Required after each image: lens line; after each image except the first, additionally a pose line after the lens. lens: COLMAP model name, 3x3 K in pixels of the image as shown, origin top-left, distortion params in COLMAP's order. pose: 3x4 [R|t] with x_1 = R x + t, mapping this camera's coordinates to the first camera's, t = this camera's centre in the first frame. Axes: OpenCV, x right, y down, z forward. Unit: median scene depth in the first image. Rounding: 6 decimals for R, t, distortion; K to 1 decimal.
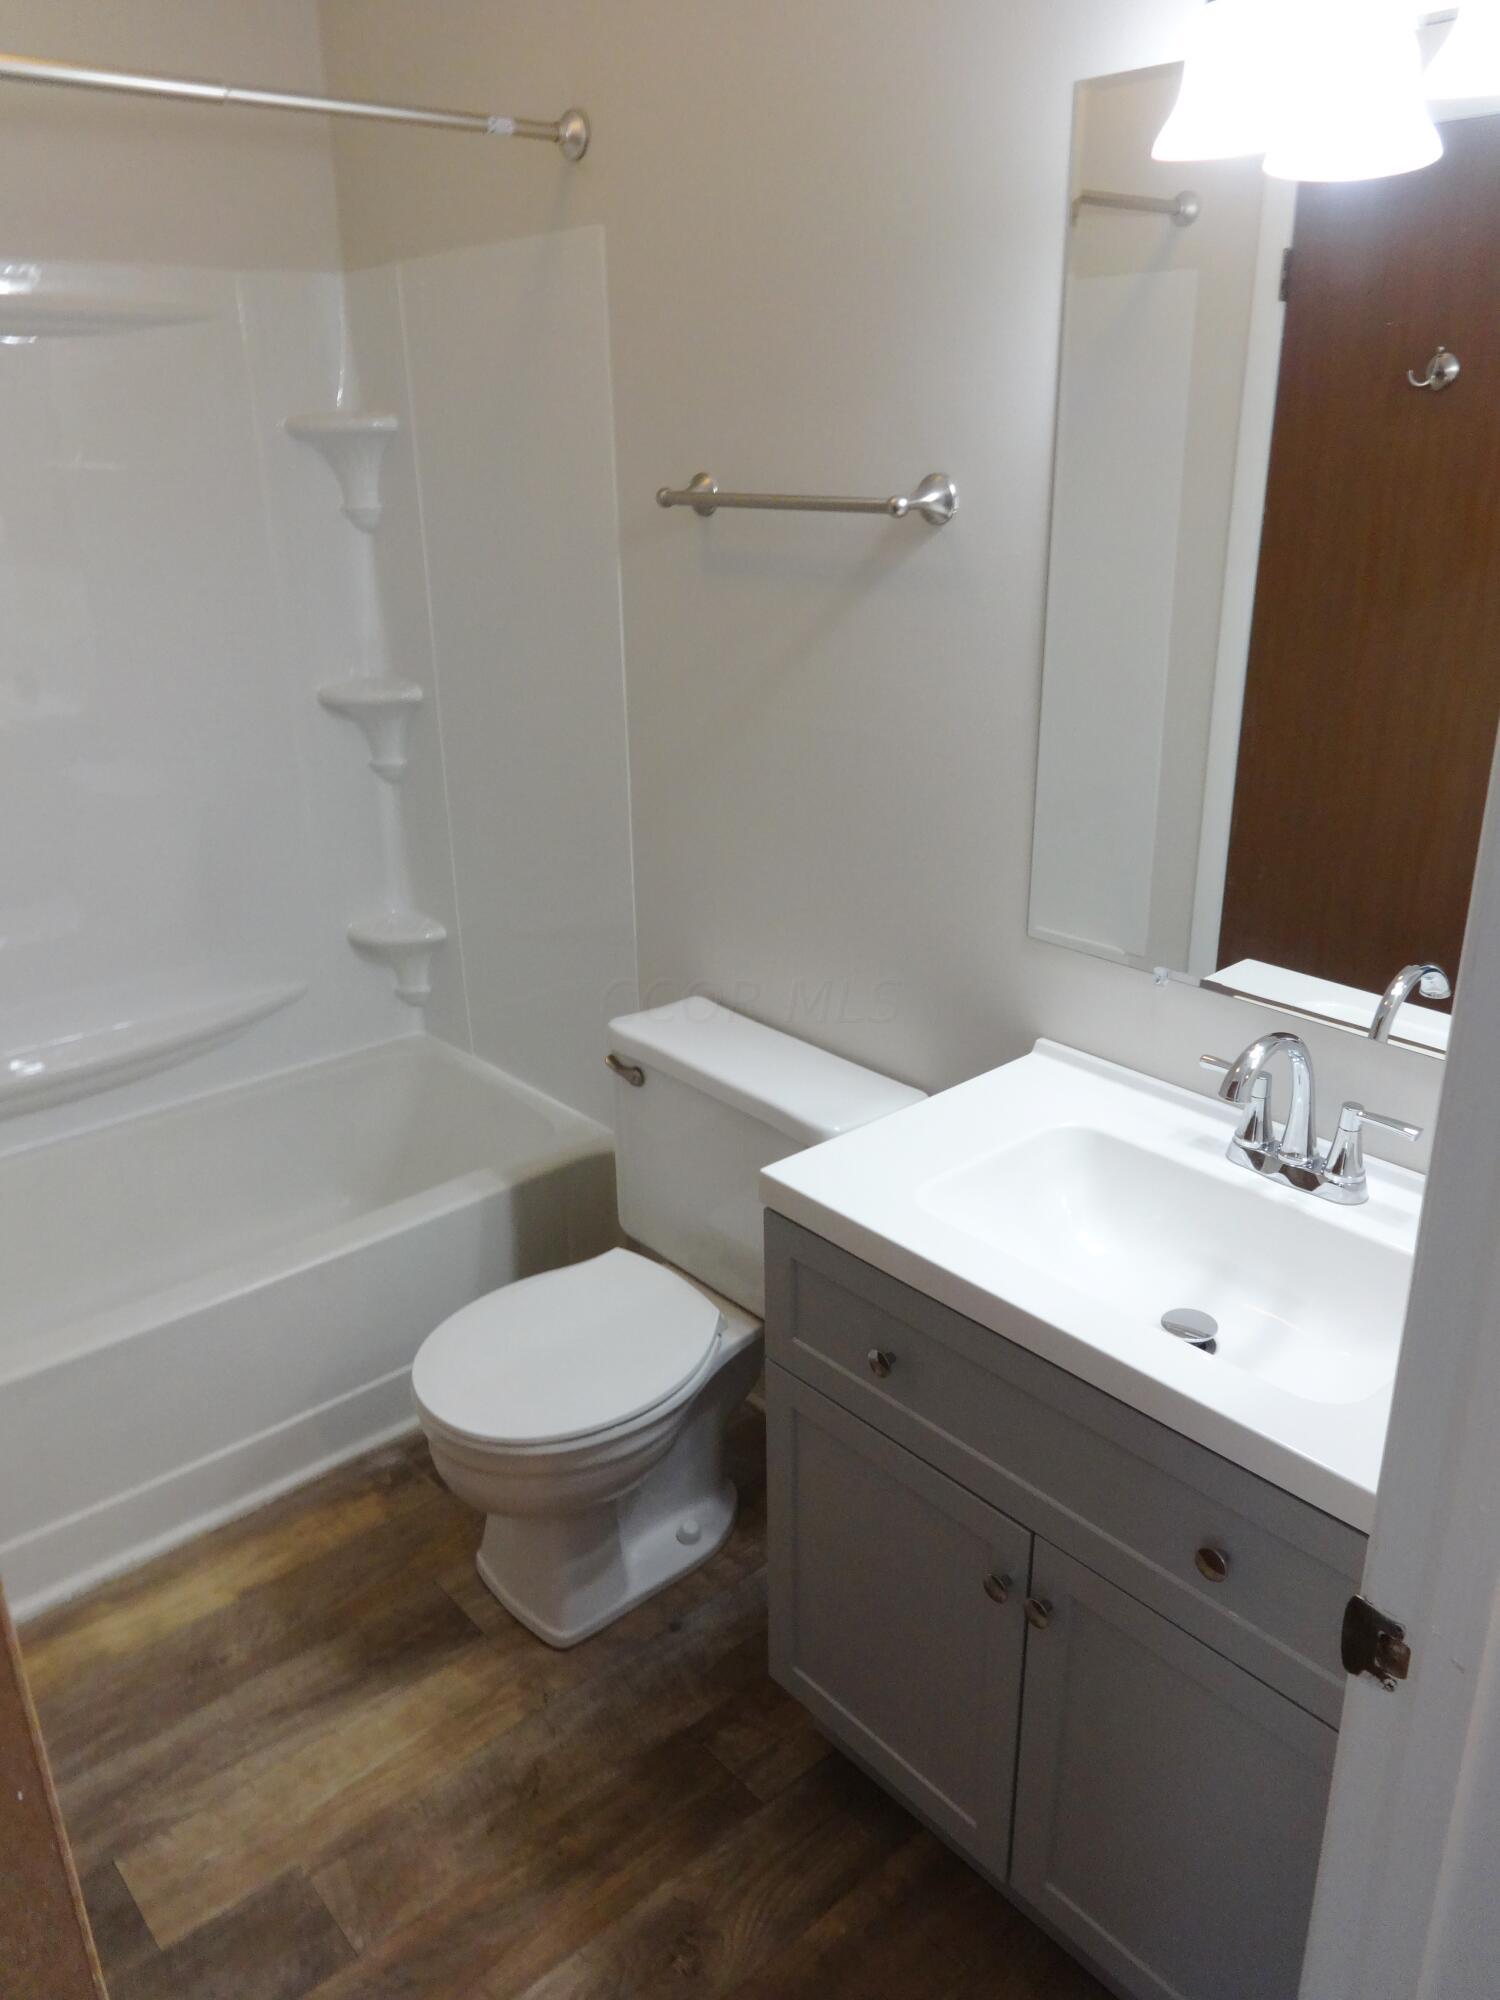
lens RADIAL K [[1497.0, 0, 750.0], [0, 1497.0, 1000.0], [0, 0, 1]] dist [0.004448, 0.004485]
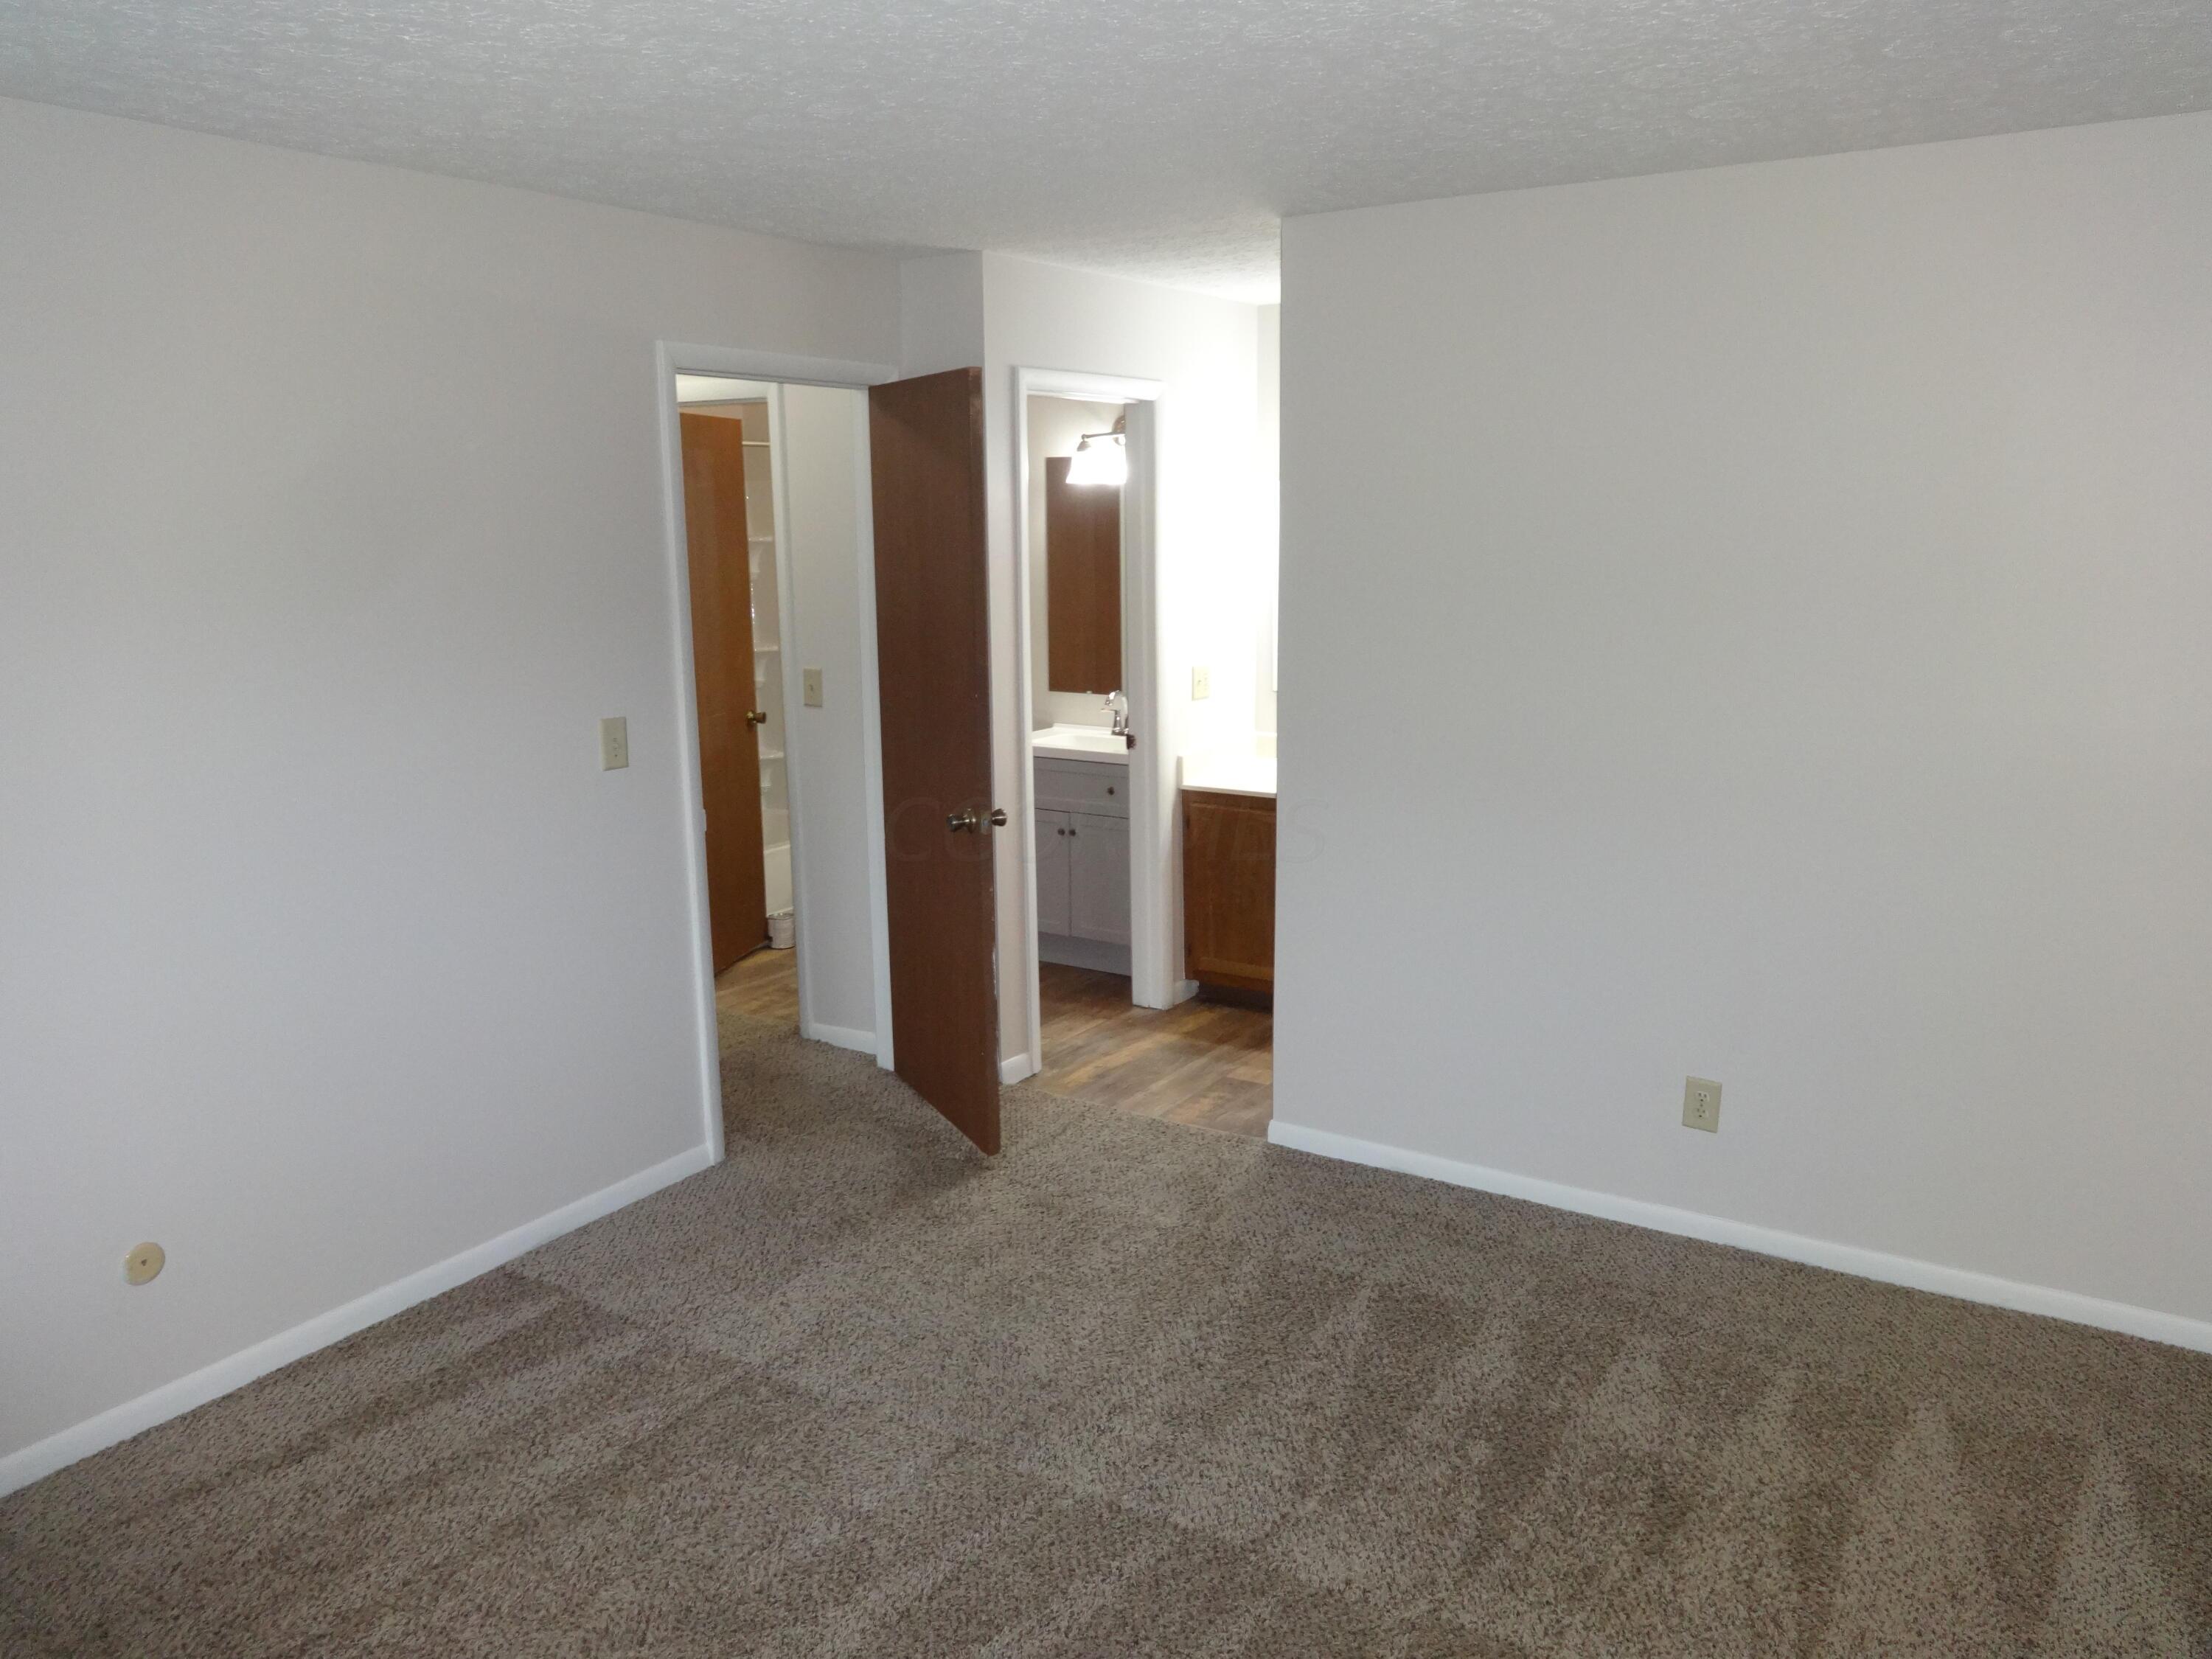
lens RADIAL K [[1655.7, 0, 1106.0], [0, 1655.7, 829.5], [0, 0, 1]] dist [0.004448, 0.004485]
pose [[0.961703, -0.051017, 0.269305, -0.762514], [0.099656, 0.980365, -0.170157, 0.988468], [-0.255336, 0.190478, 0.947904, -2.686294]]
